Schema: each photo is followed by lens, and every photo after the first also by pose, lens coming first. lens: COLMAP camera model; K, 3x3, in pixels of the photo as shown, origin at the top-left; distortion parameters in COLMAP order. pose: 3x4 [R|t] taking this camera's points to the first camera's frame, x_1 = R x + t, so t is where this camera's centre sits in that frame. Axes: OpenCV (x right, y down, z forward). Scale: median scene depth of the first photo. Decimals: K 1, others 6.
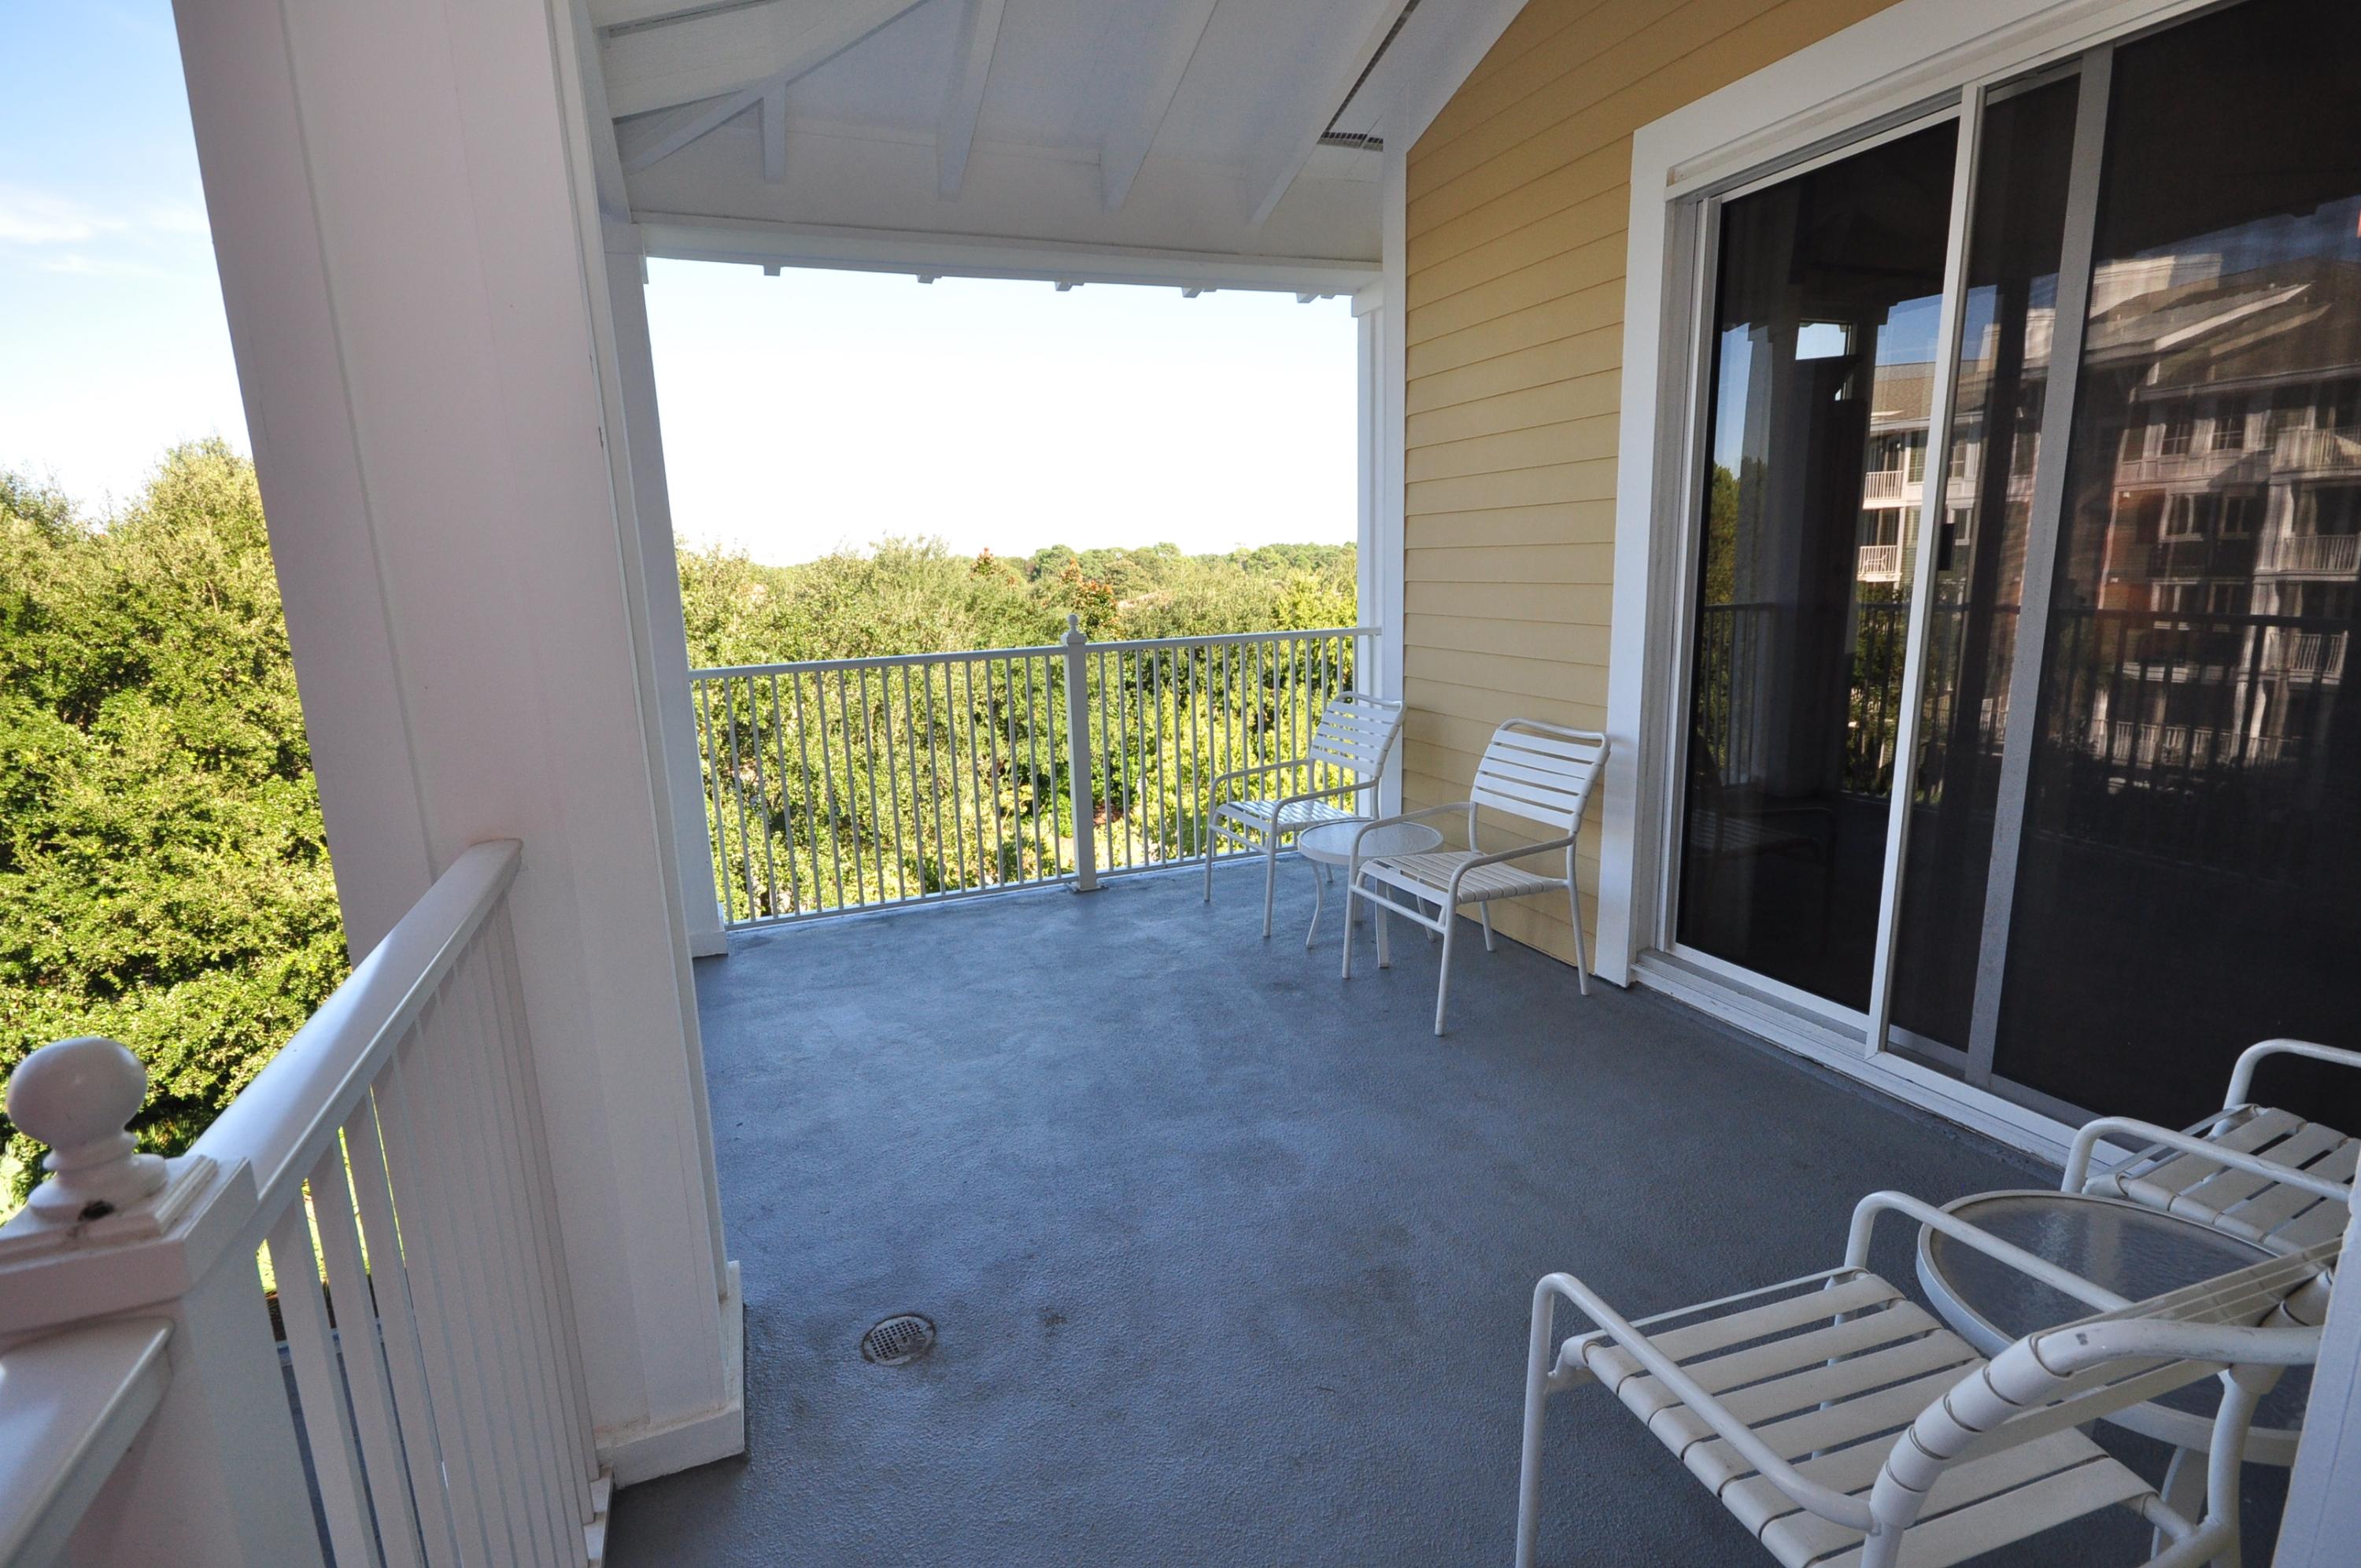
lens RADIAL K [[1148.9, 0, 1180.5], [0, 1148.9, 784.0], [0, 0, 1]] dist [0.028982, 0.001633]
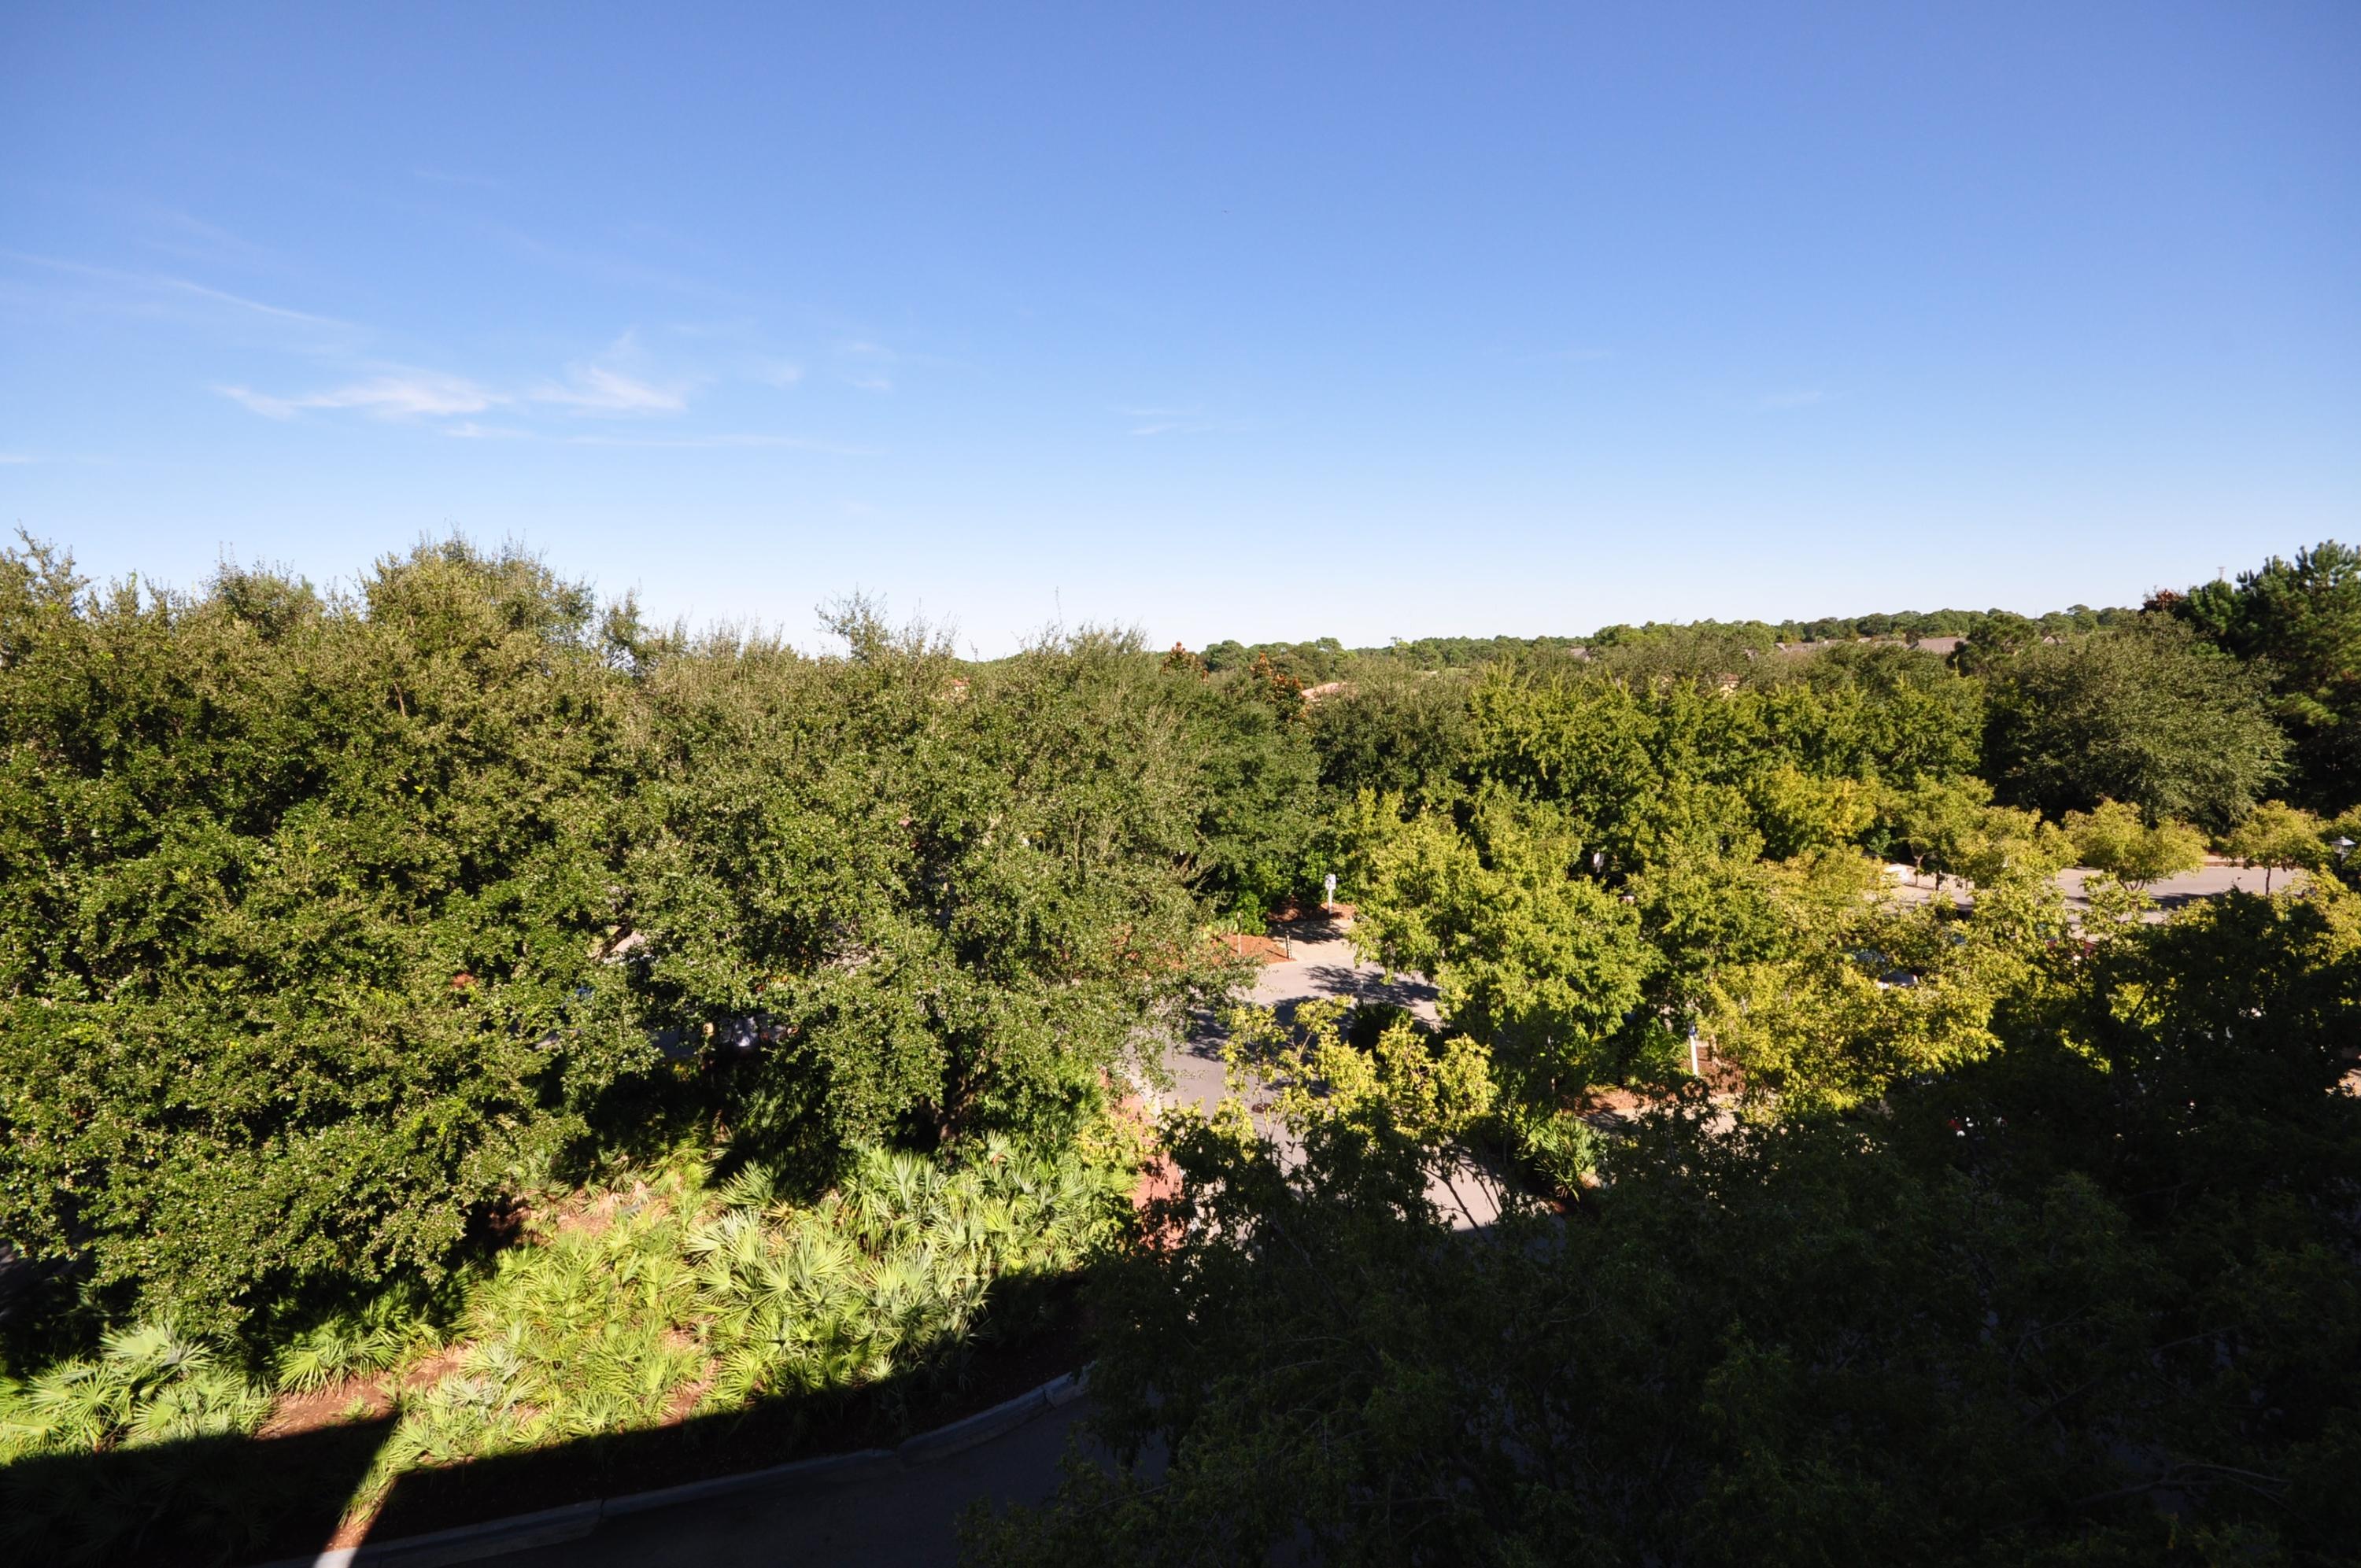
lens RADIAL K [[1048.2, 0, 1180.5], [0, 1048.2, 784.0], [0, 0, 1]] dist [0.000533, 0.042803]
pose [[0.989963, 0.011823, -0.140828, -0.088374], [-0.021556, 0.997467, -0.067788, -0.047725], [0.139670, 0.070143, 0.987711, 0.248890]]
